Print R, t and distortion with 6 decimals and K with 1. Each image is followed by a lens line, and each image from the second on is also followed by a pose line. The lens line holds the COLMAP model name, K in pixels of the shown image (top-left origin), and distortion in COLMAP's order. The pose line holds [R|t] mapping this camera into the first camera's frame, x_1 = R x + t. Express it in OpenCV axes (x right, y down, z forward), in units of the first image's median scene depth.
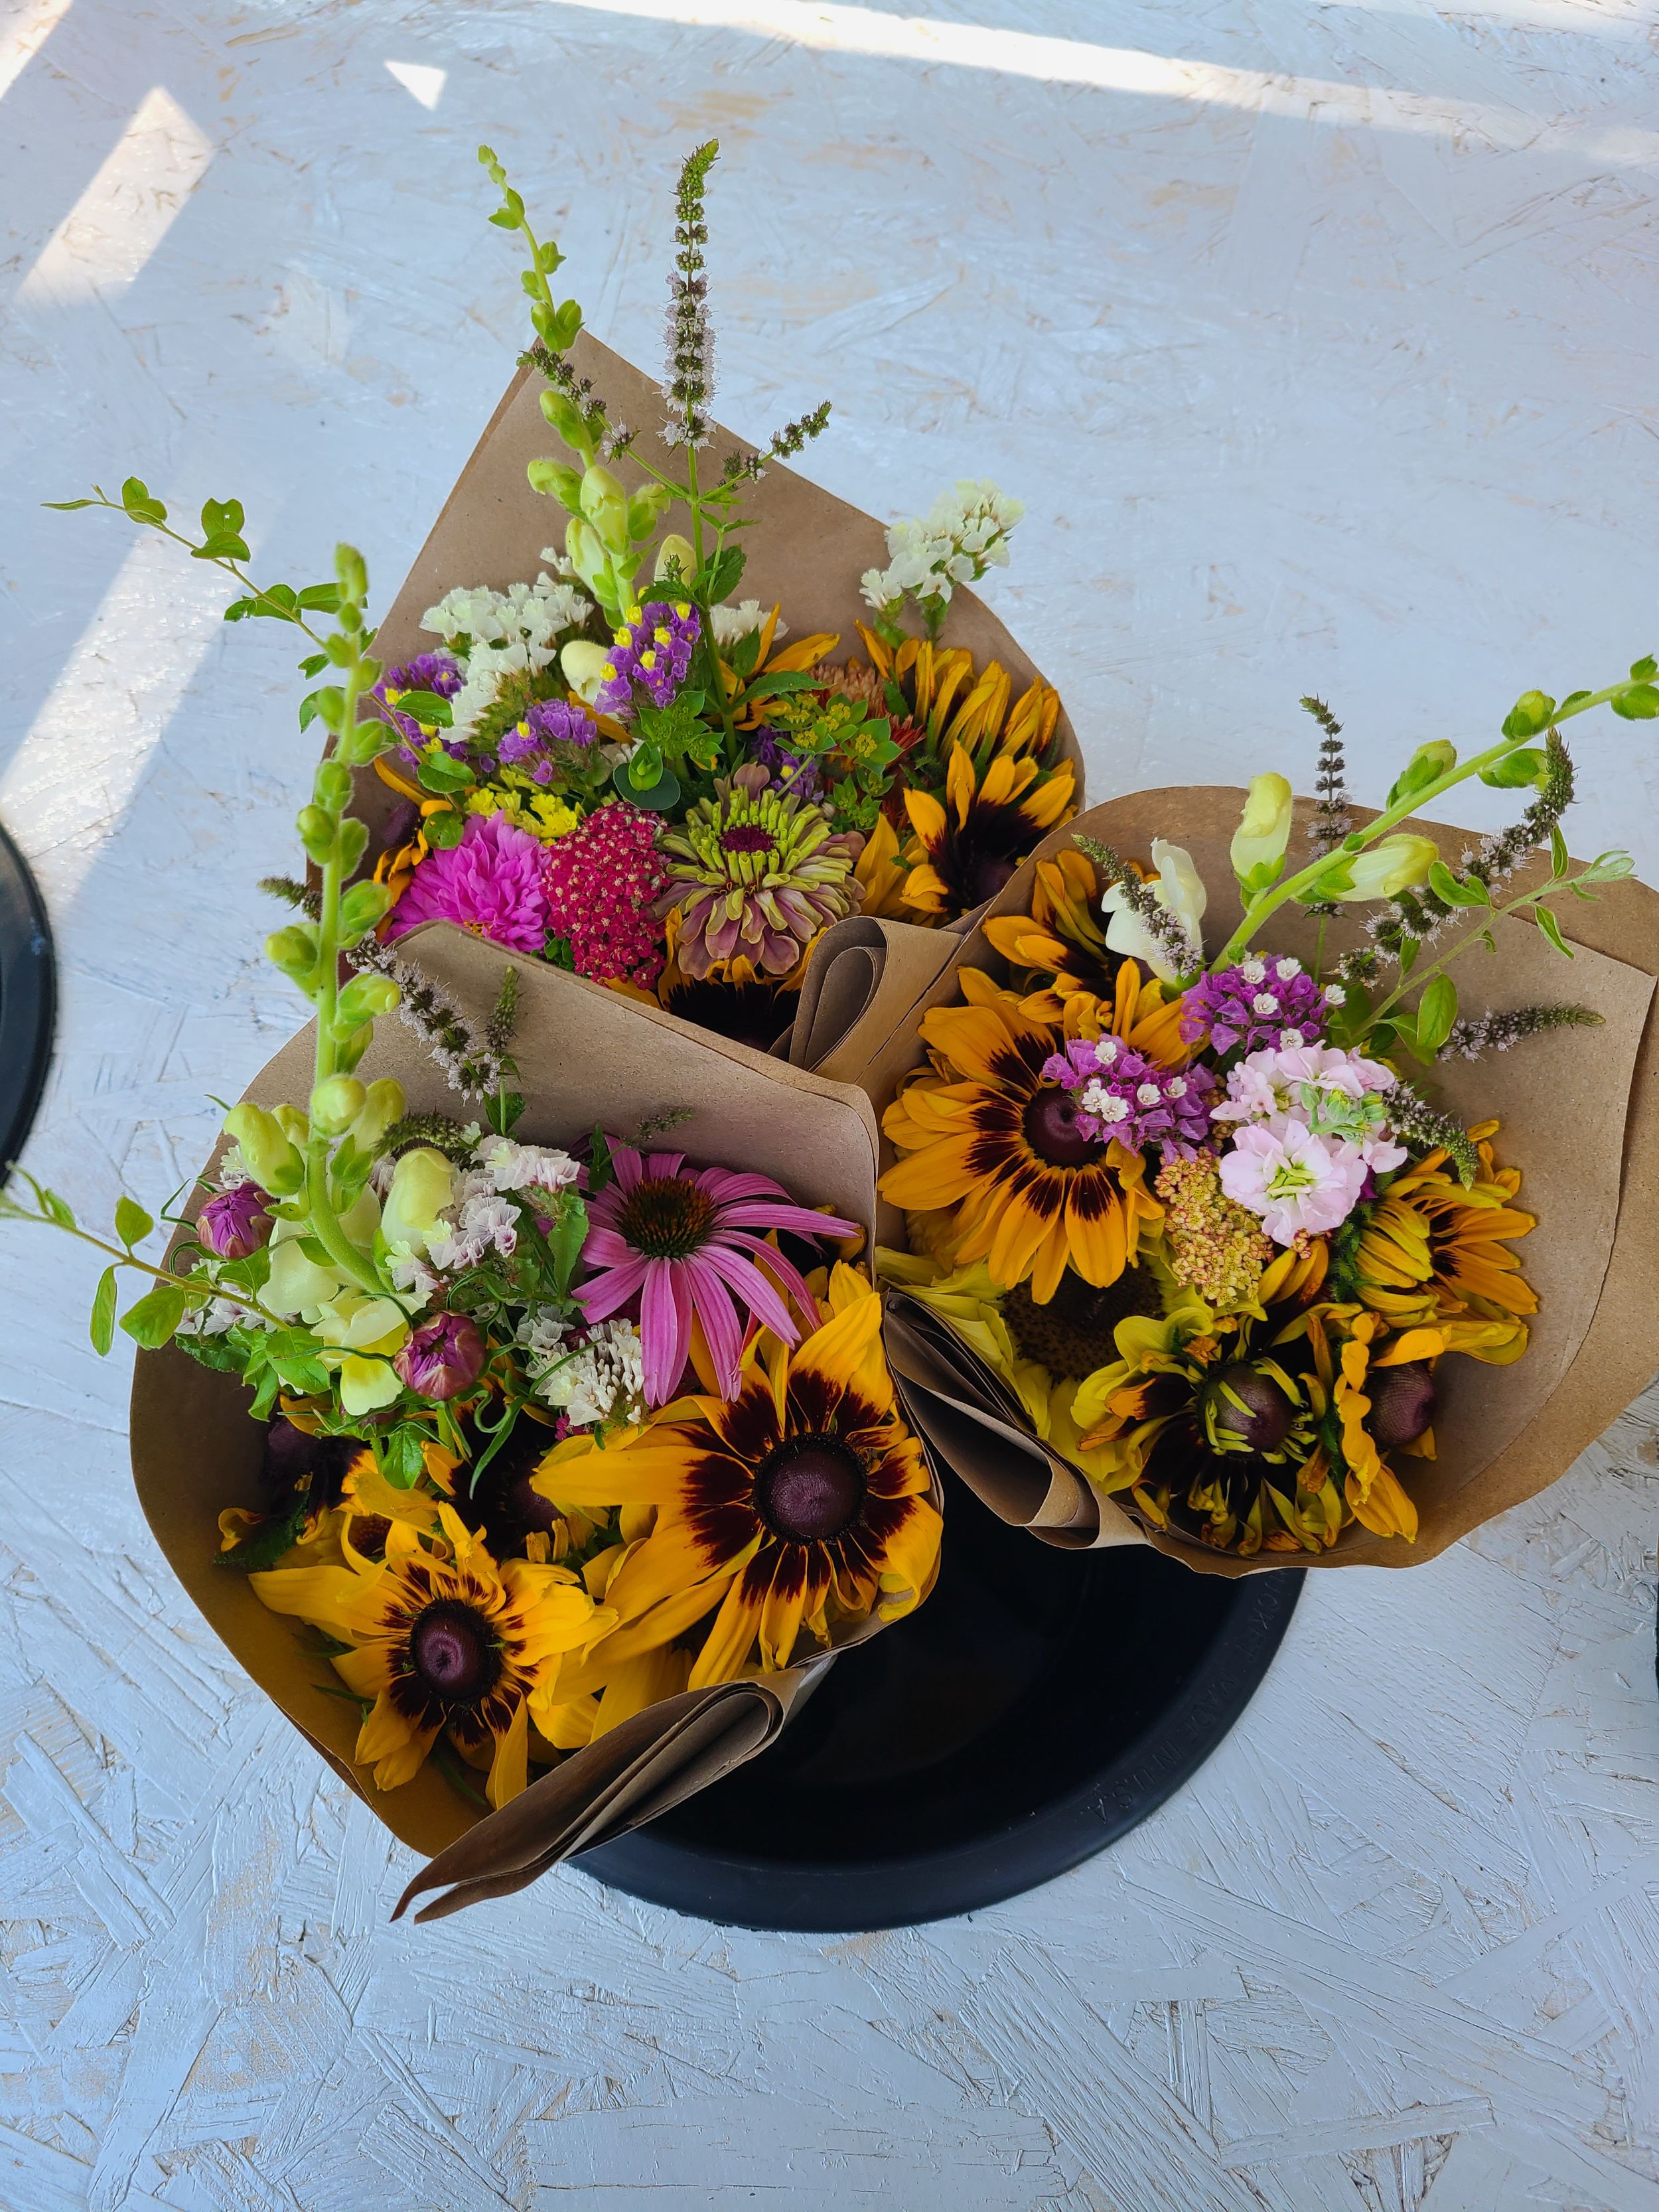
lens RADIAL K [[1860.2, 0, 836.0], [0, 1860.2, 1104.1], [0, 0, 1]] dist [0.029667, -0.006293]
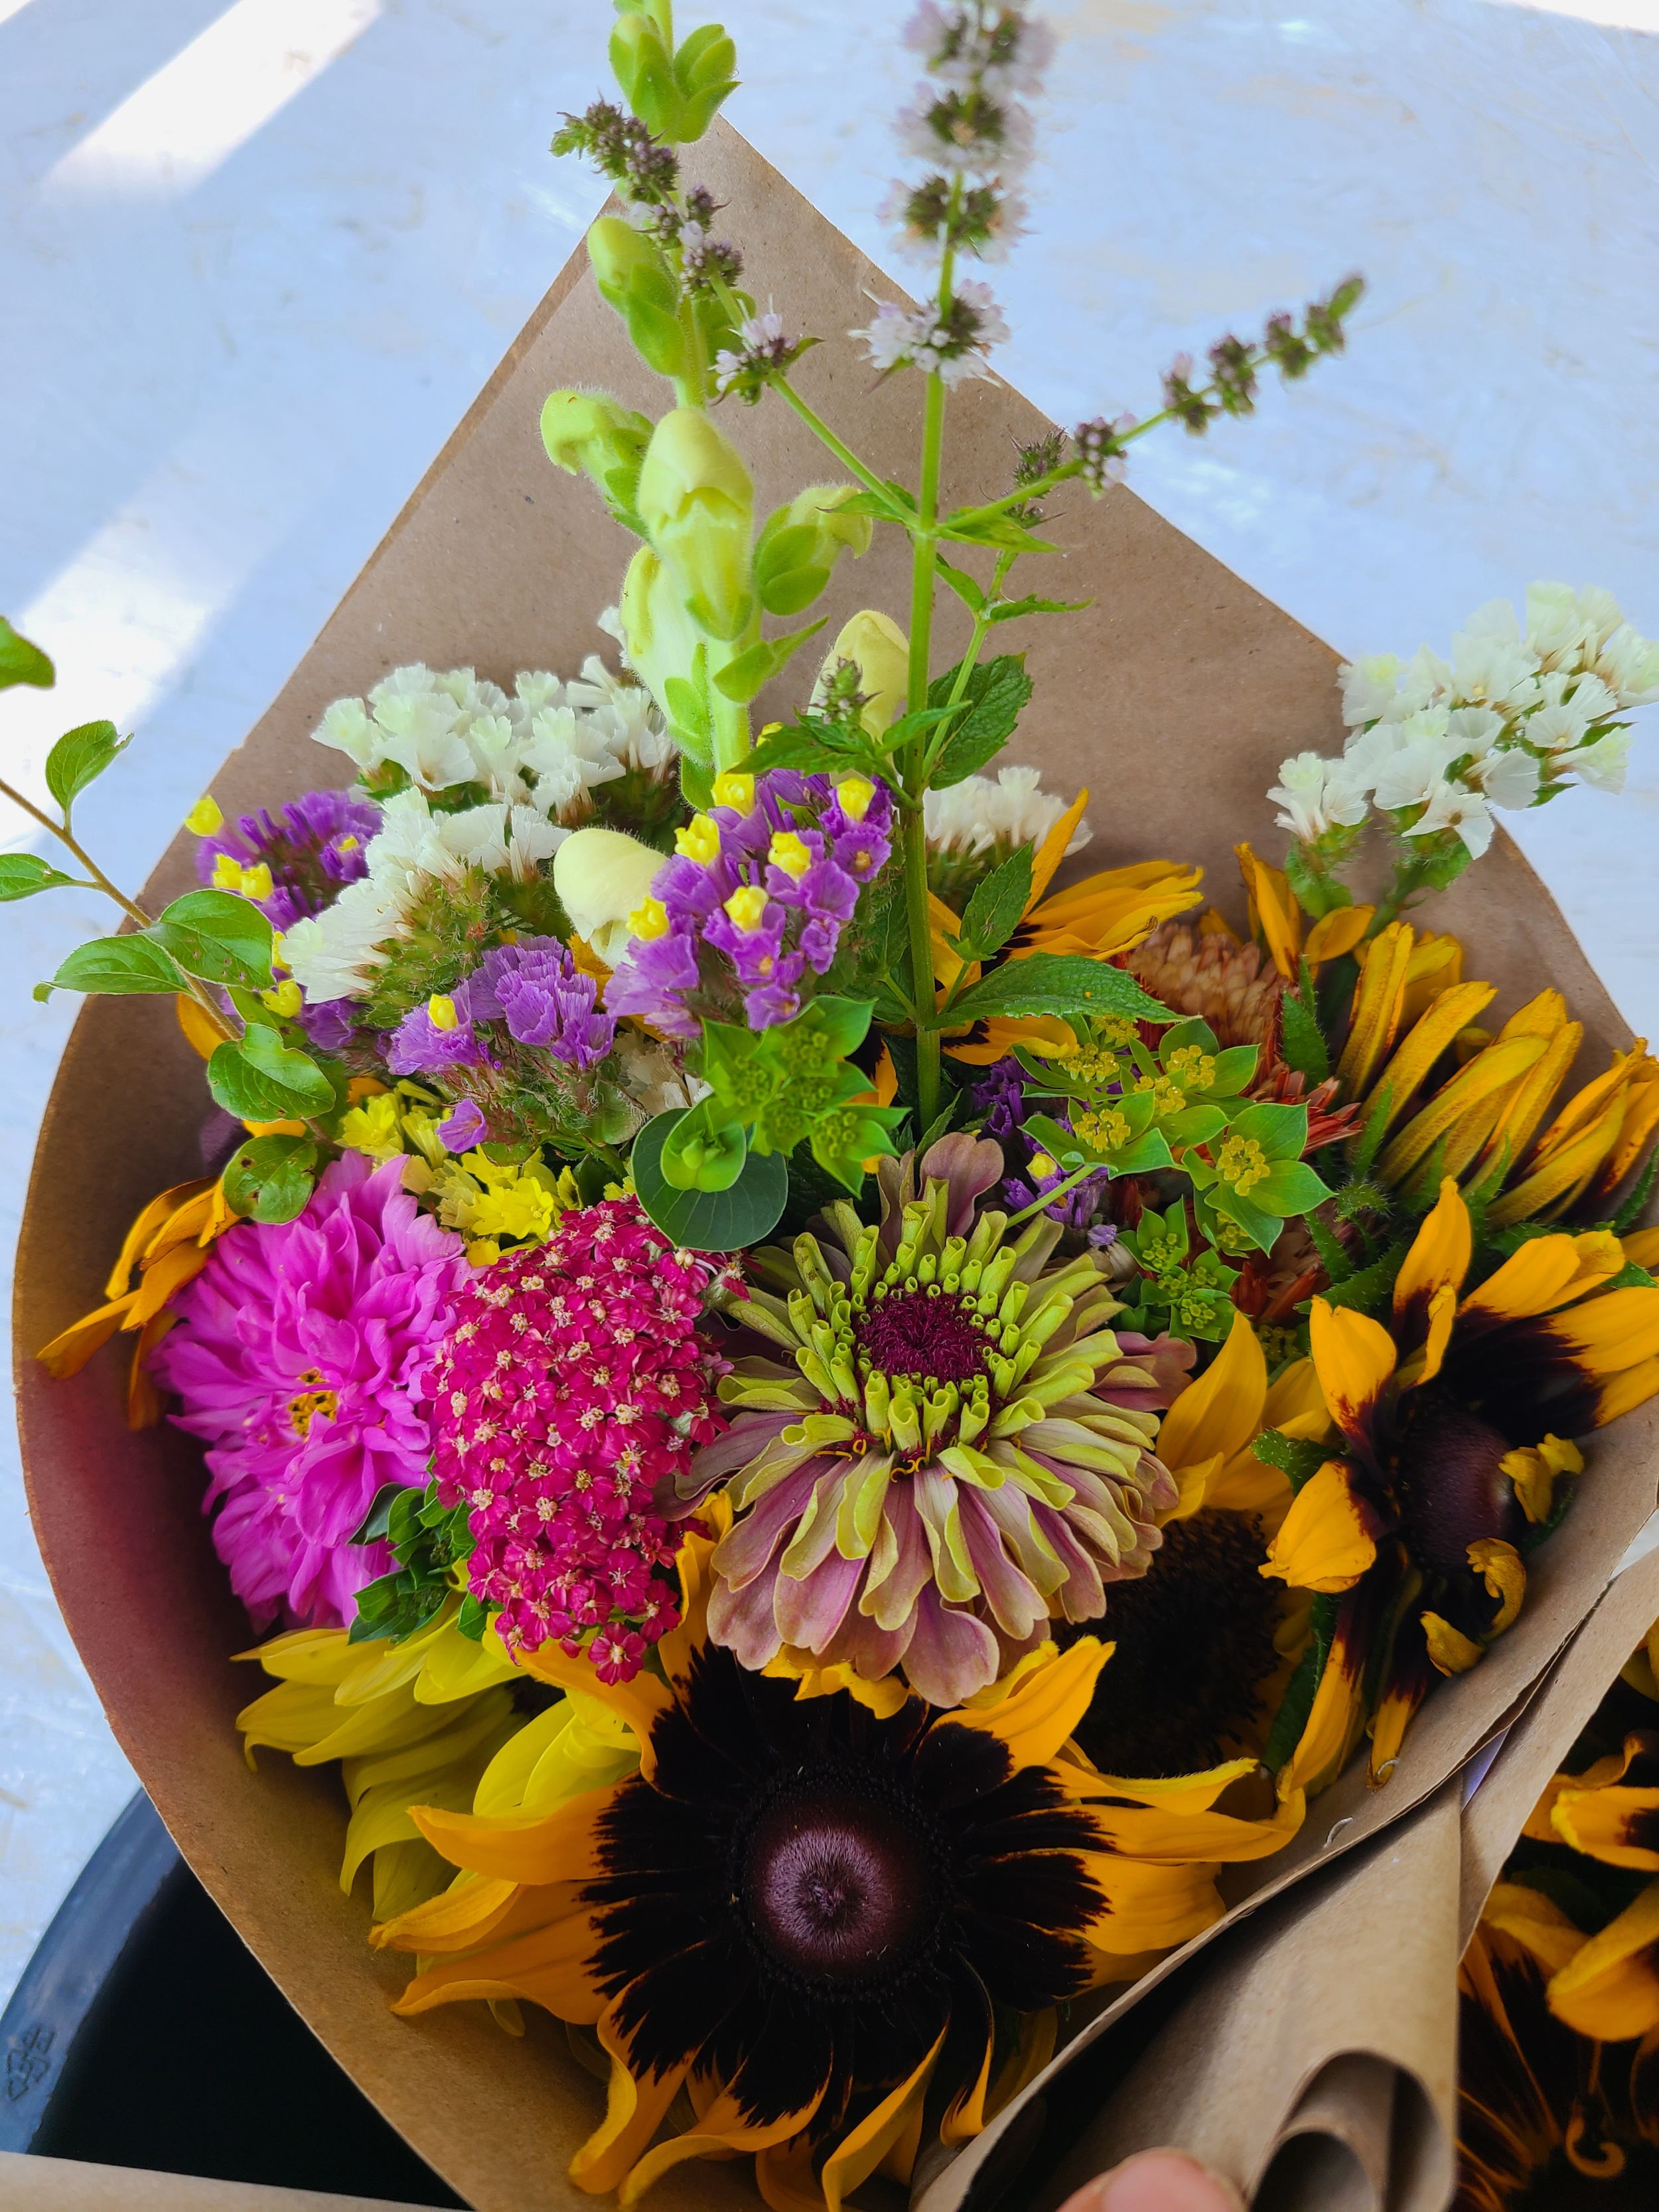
lens RADIAL K [[1666.8, 0, 833.2], [0, 1666.8, 1112.4], [0, 0, 1]] dist [-0.095353, 0.148867]
pose [[0.978713, 0.169375, -0.115902, -0.032673], [-0.170862, 0.985290, -0.002950, -0.189214], [0.113697, 0.022690, 0.993256, 0.624500]]
